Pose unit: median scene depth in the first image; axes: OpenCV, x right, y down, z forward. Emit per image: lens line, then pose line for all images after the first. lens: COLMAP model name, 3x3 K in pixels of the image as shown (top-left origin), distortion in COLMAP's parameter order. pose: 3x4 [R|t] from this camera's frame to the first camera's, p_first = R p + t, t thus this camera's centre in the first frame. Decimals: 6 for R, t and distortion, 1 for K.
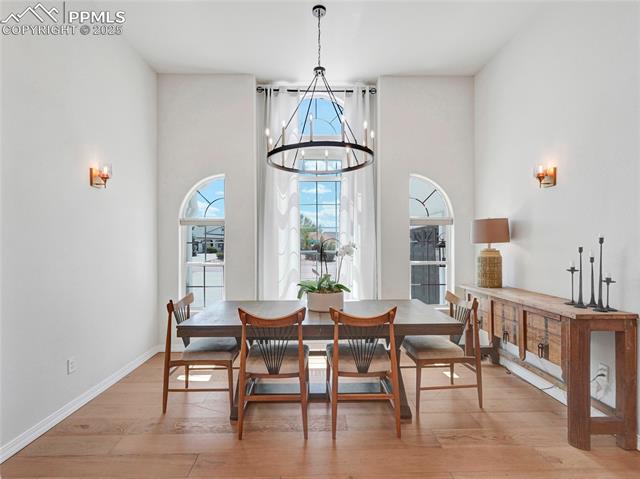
lens RADIAL K [[314.0, 0, 323.6], [0, 314.0, 245.3], [0, 0, 1]] dist [-0.014619, -0.000115]
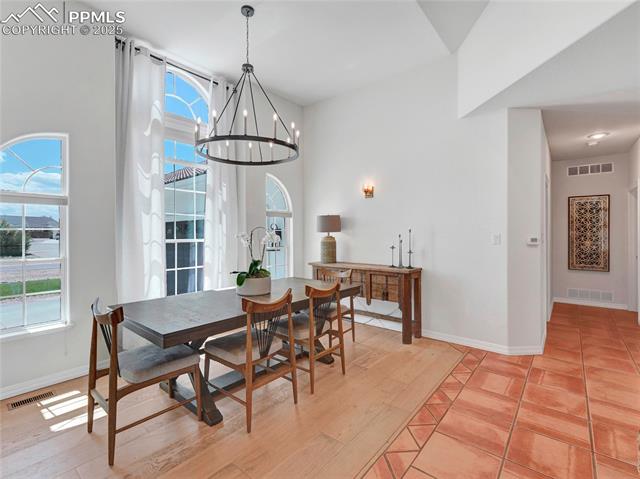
lens RADIAL K [[309.4, 0, 296.2], [0, 309.4, 231.2], [0, 0, 1]] dist [-0.016745, 0.001809]
pose [[0.664368, 0.008954, 0.747352, -0.644331], [-0.001652, 0.999943, -0.010511, 0.003990], [-0.747404, 0.005748, 0.664345, 0.178386]]
